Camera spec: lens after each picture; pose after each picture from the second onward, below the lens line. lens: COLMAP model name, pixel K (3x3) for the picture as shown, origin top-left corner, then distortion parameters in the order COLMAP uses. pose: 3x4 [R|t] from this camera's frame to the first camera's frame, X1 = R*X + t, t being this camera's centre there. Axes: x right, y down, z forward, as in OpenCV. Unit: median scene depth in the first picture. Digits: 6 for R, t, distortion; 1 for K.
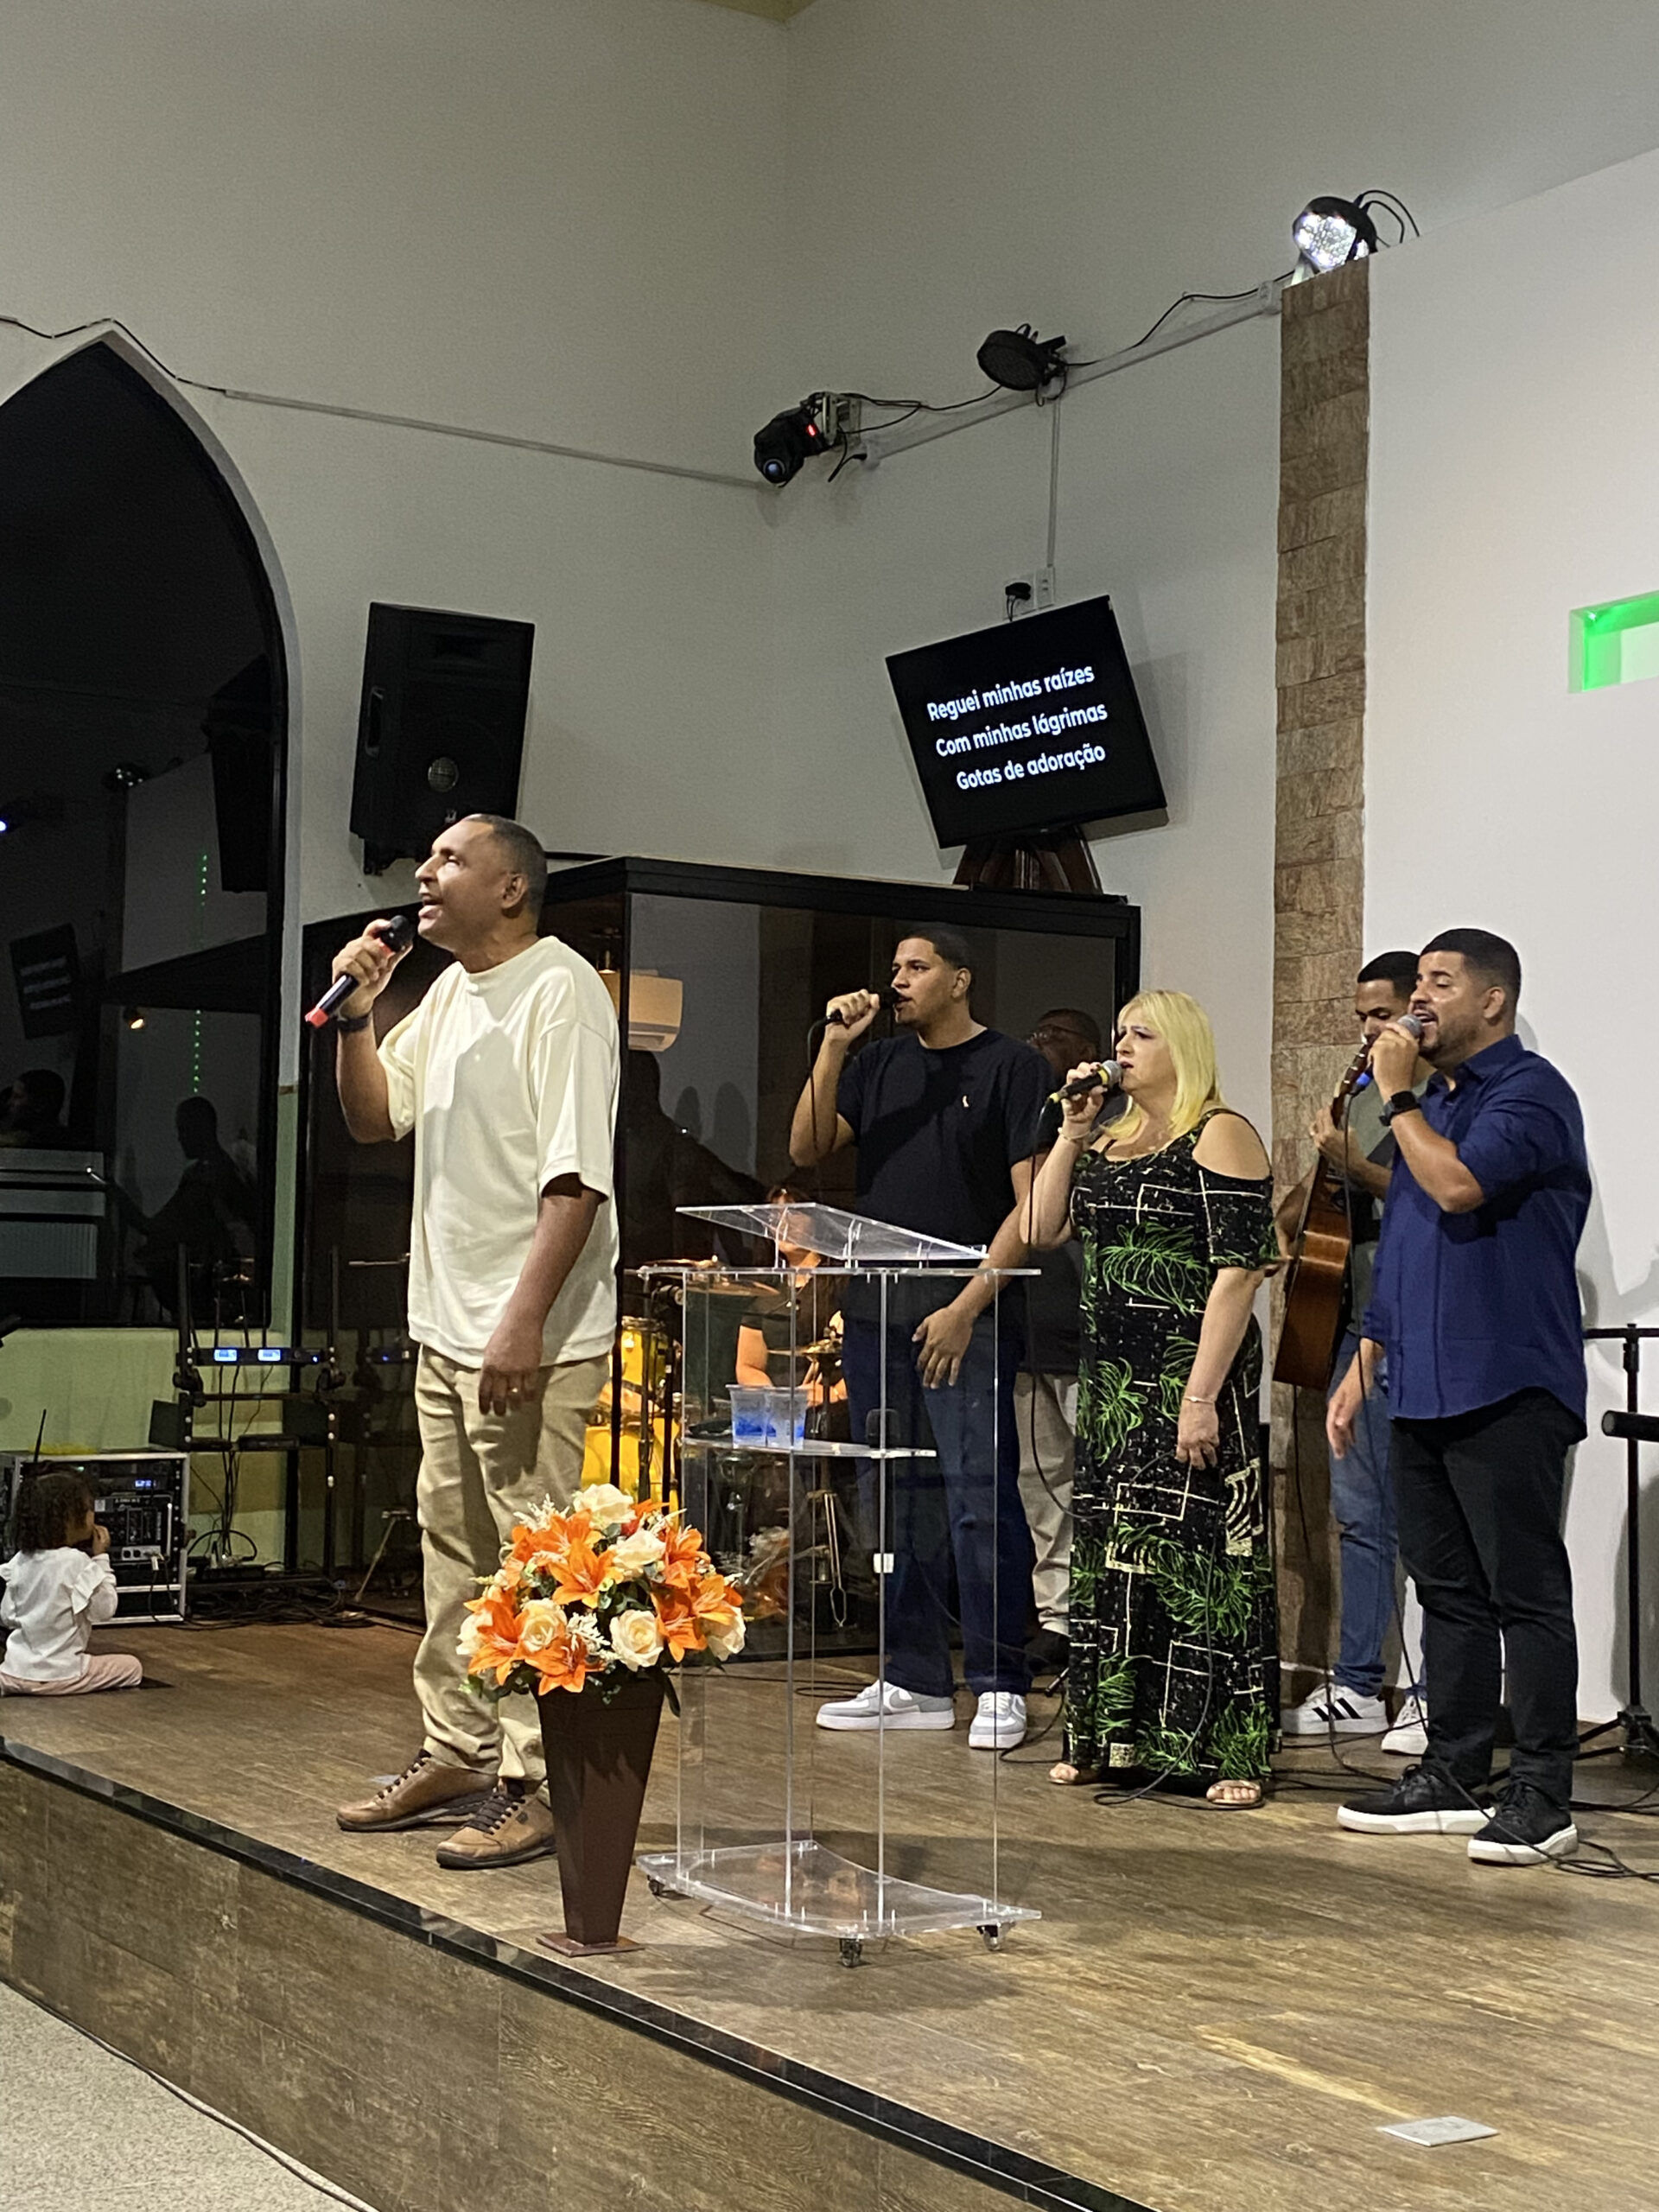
lens RADIAL K [[3111.5, 0, 789.5], [0, 3111.5, 1131.8], [0, 0, 1]] dist [0.104669, 0.000000]
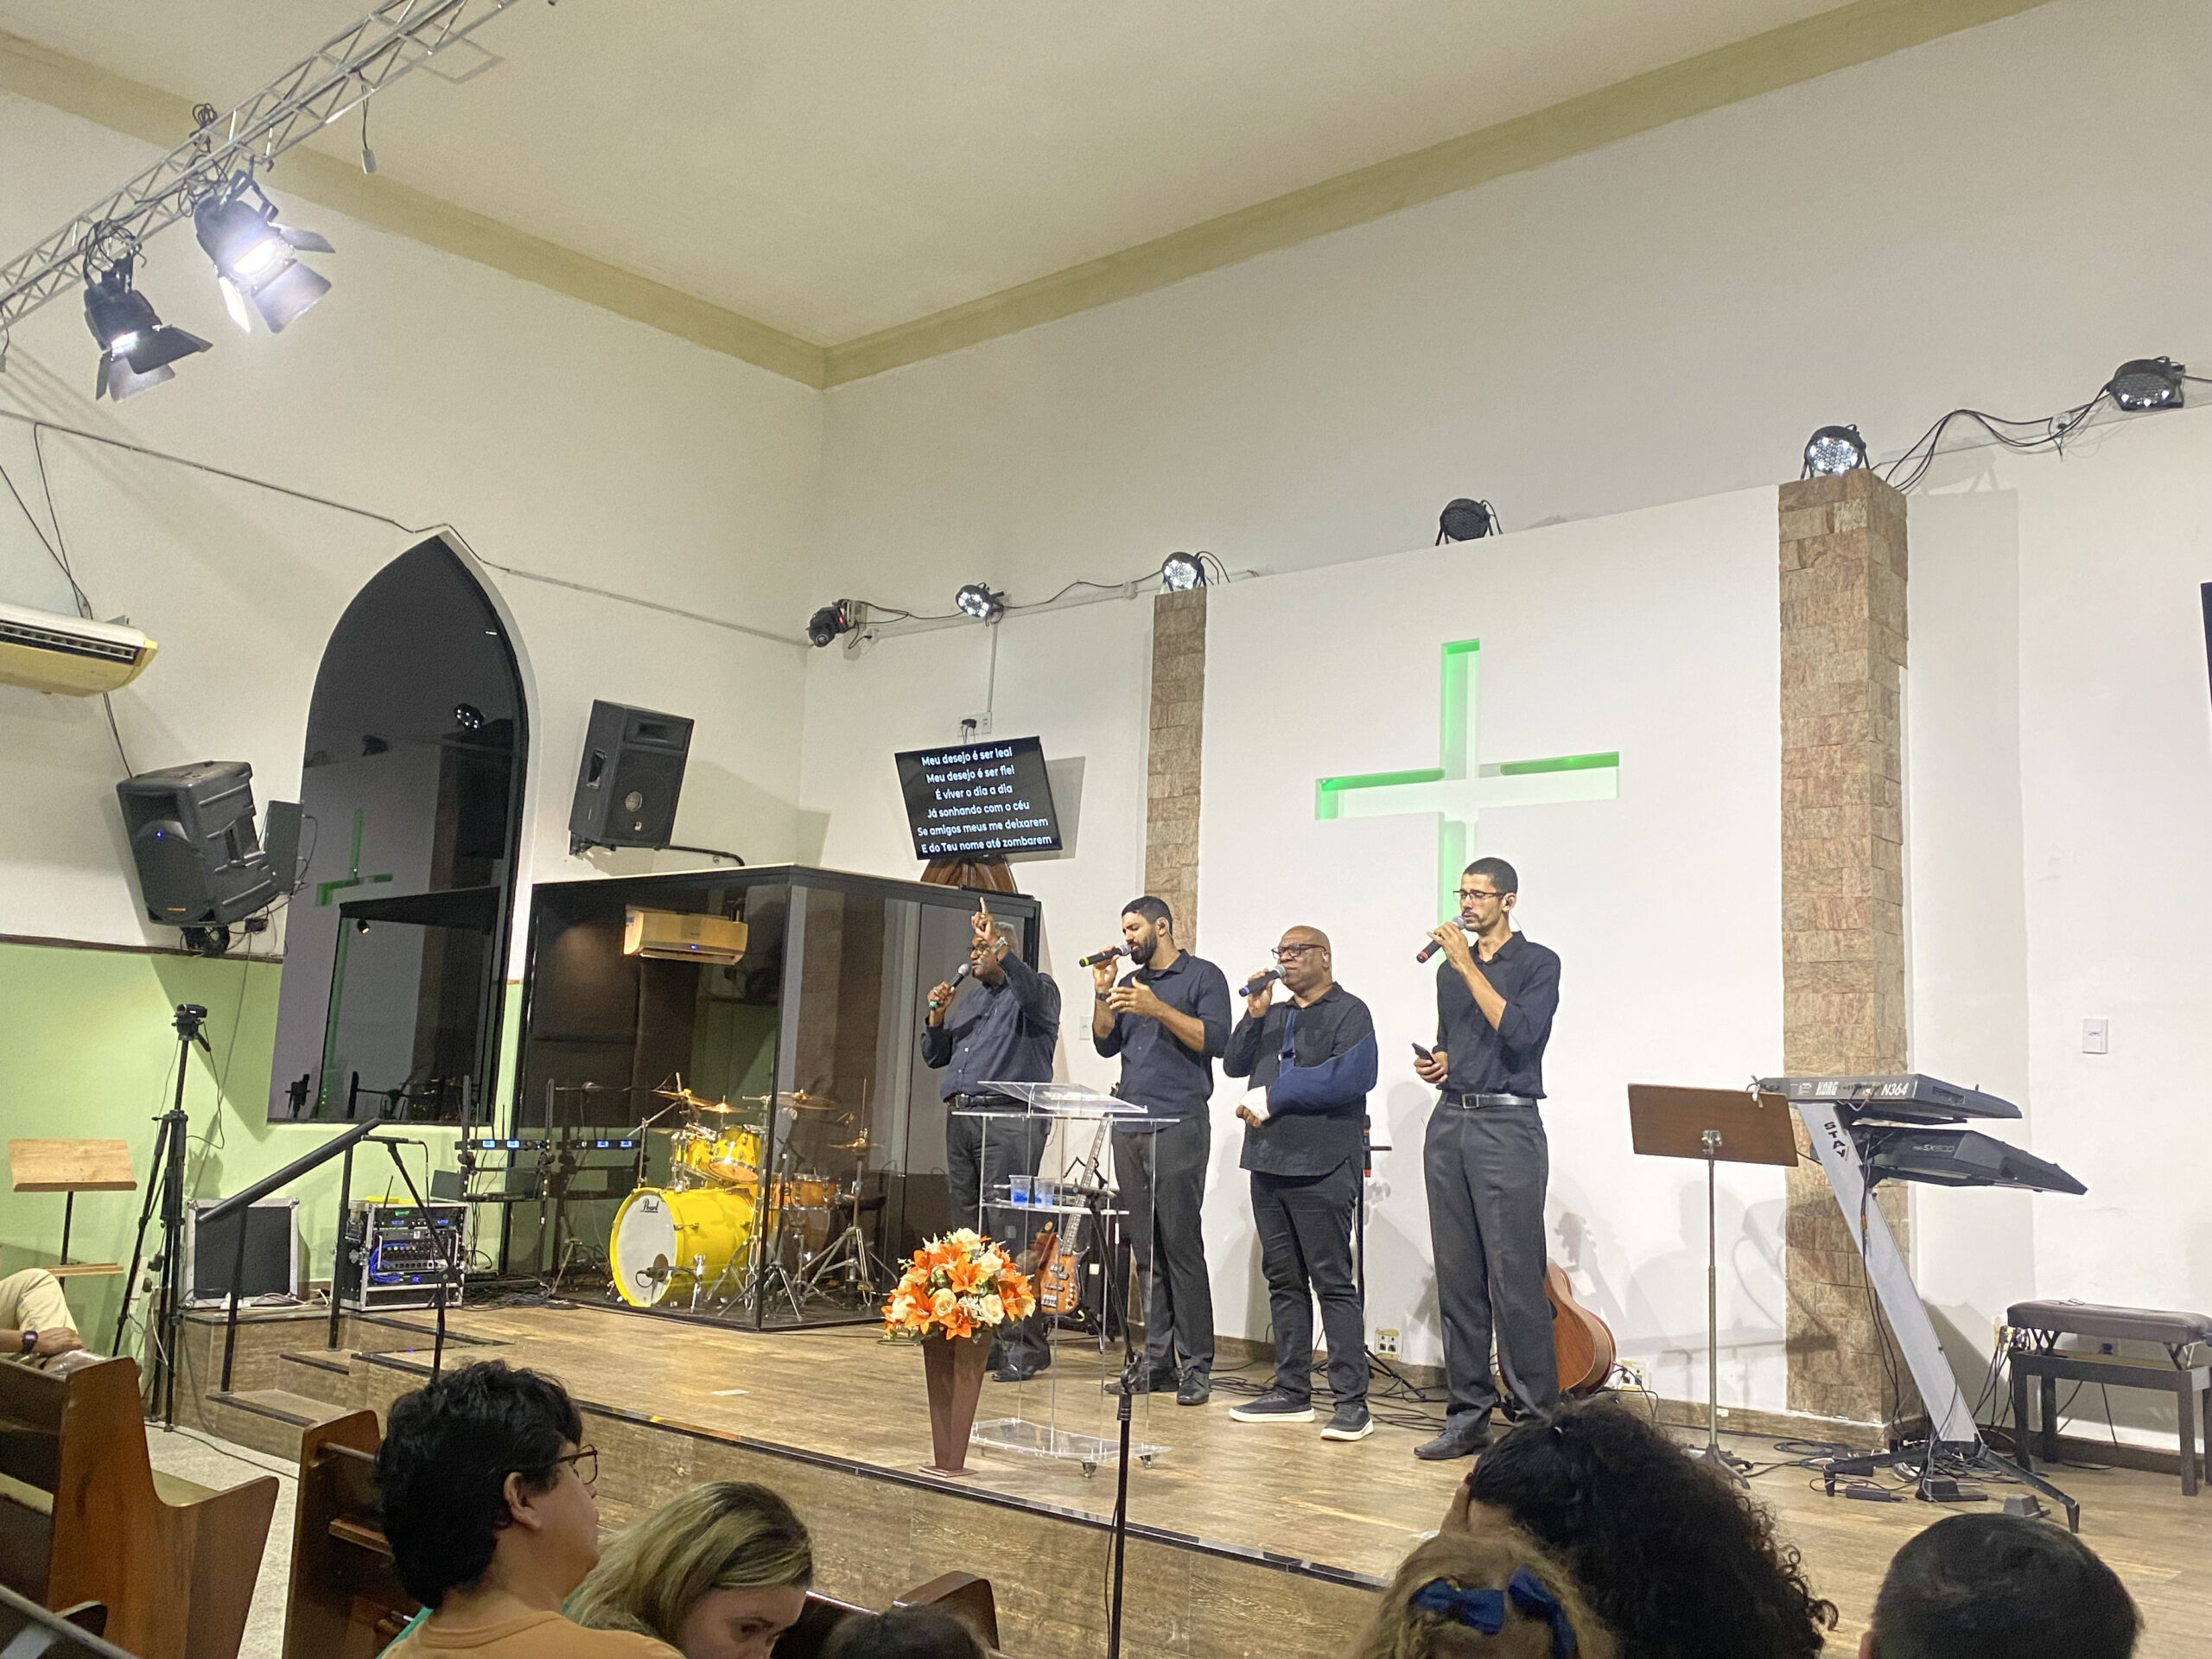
lens RADIAL K [[1959.4, 0, 1105.1], [0, 1959.4, 819.2], [0, 0, 1]] dist [0.054278, -0.089894]
pose [[0.956570, 0.062196, 0.284791, -0.313422], [-0.037698, 0.995163, -0.090715, -0.030616], [-0.289056, 0.076039, 0.954288, -0.195851]]
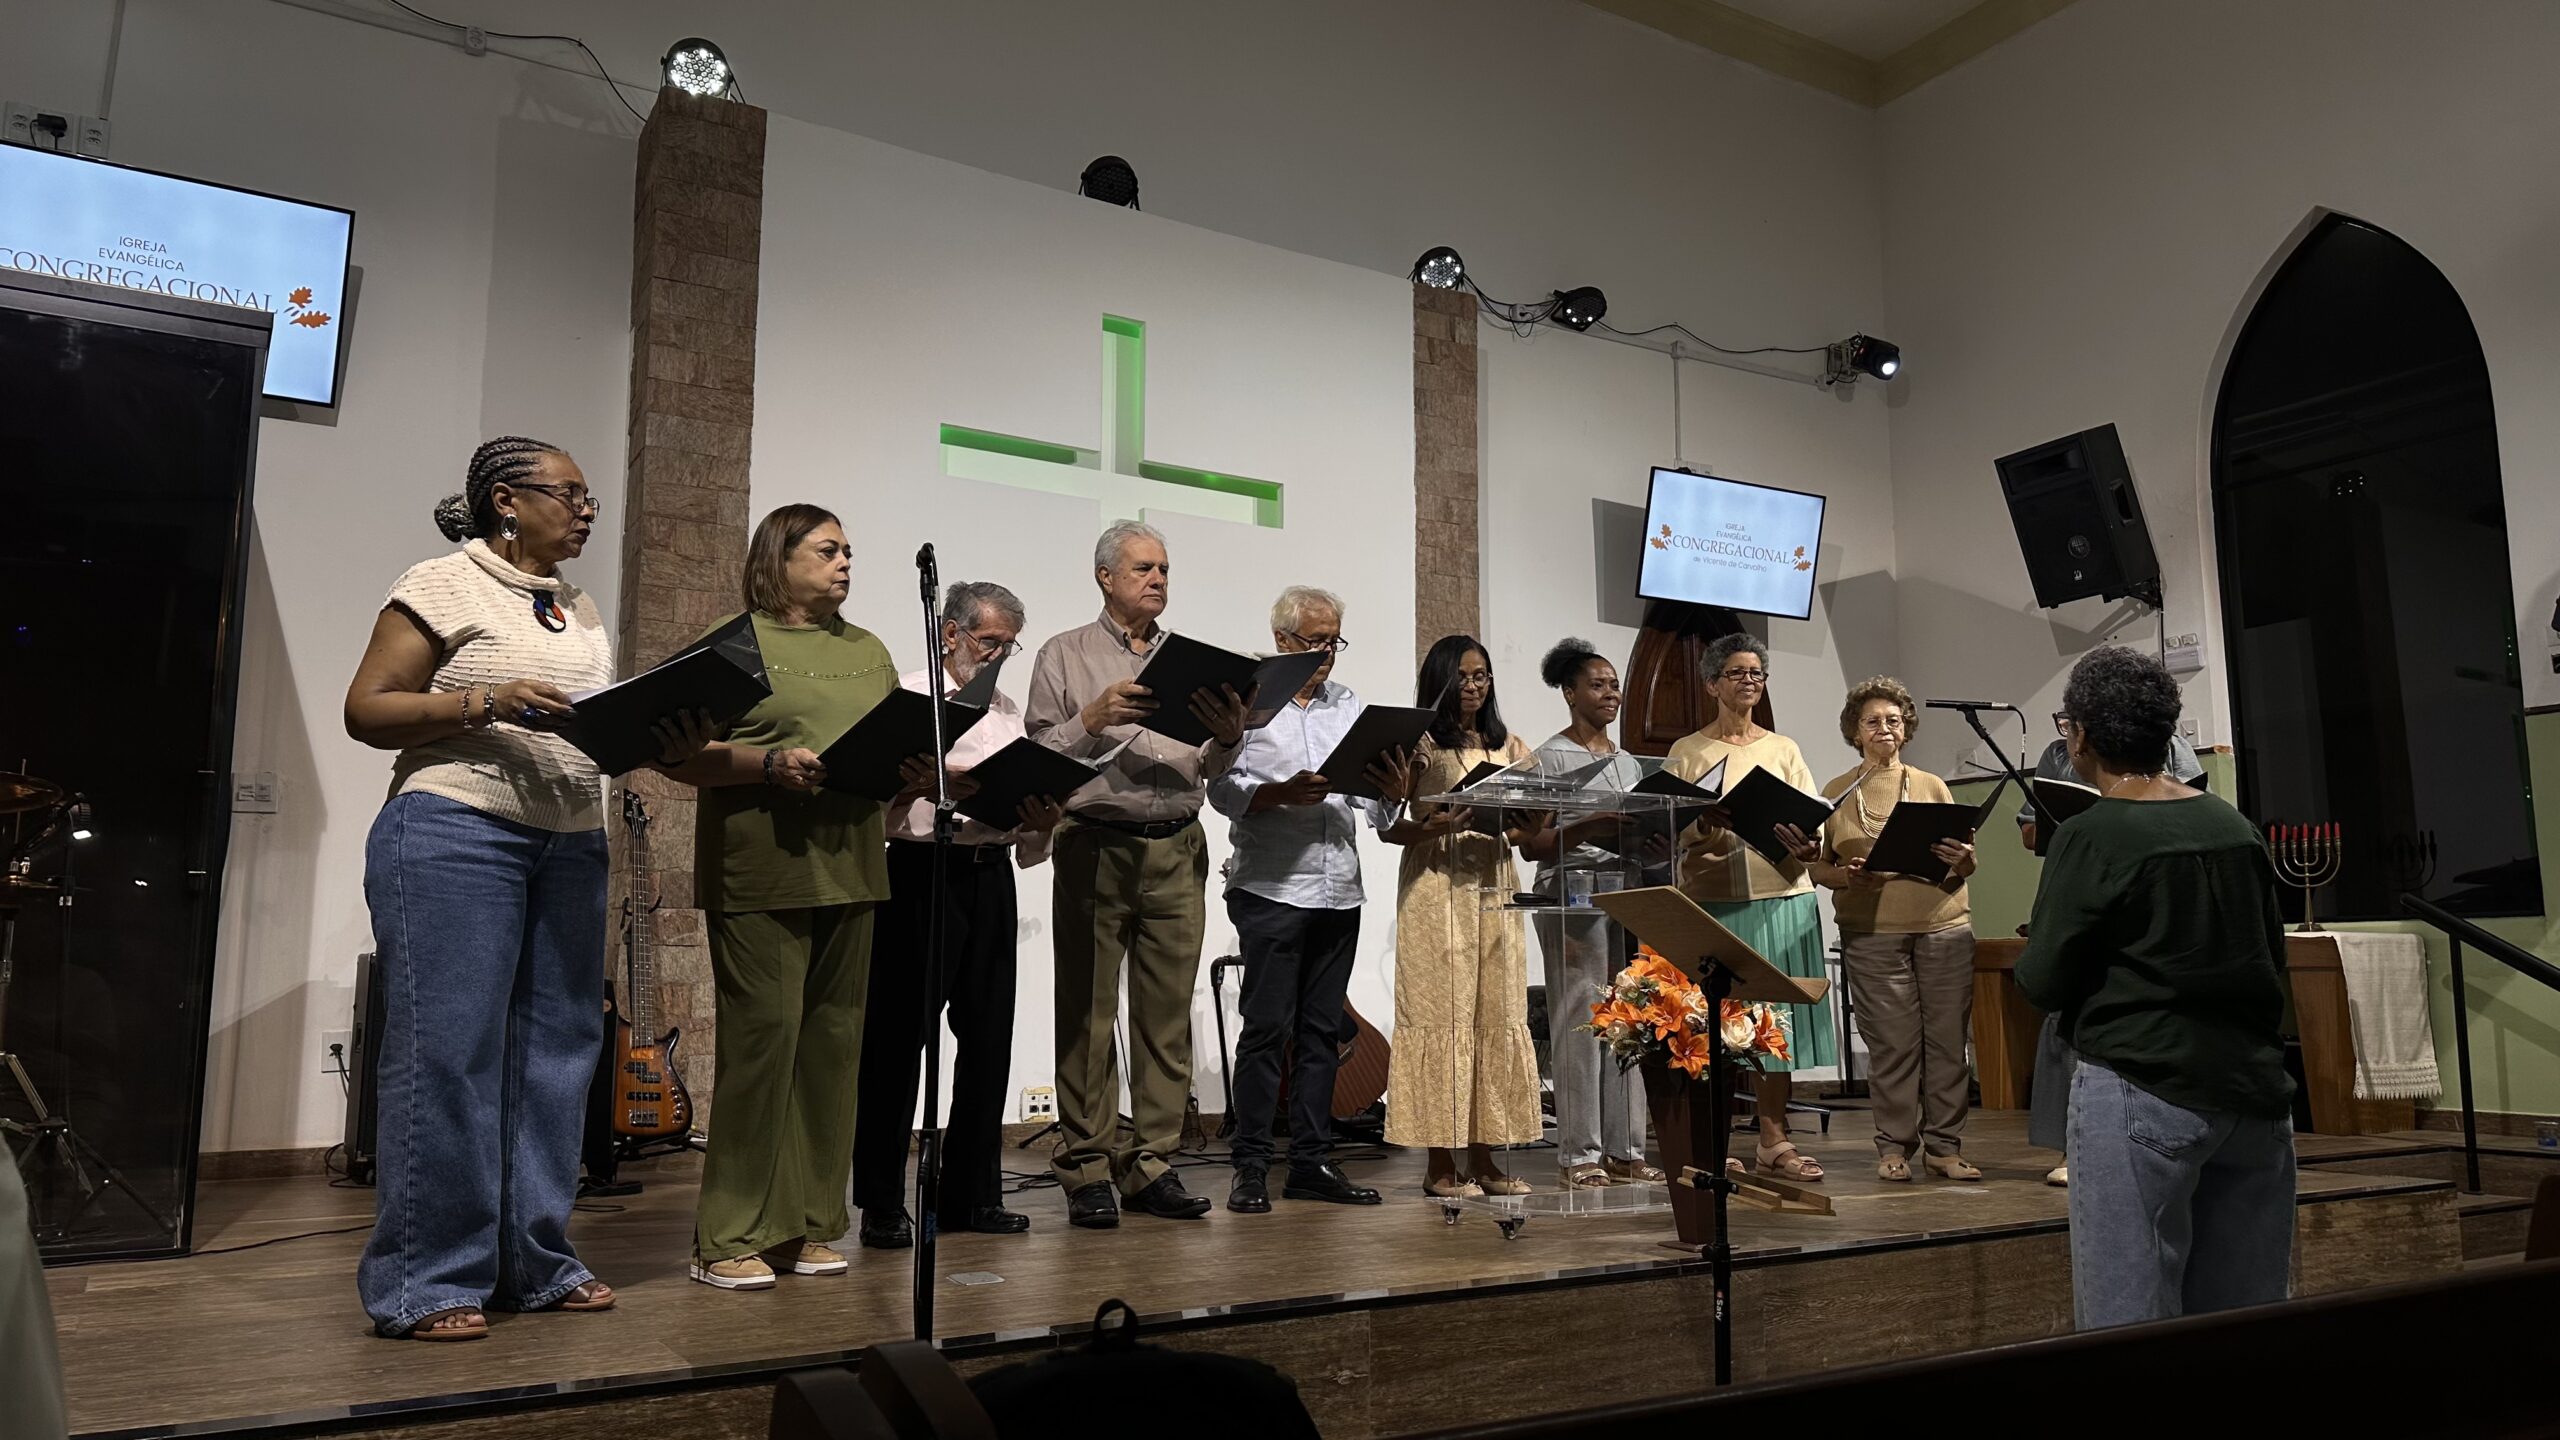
lens RADIAL K [[1769.7, 0, 1278.2], [0, 1769.7, 718.0], [0, 0, 1]] dist [0.118004, -0.005633]
pose [[0.008848, 0.127288, 0.991826, -0.846505], [-0.048884, 0.990734, -0.126711, 0.119429], [-0.998765, -0.047363, 0.014988, 1.089913]]
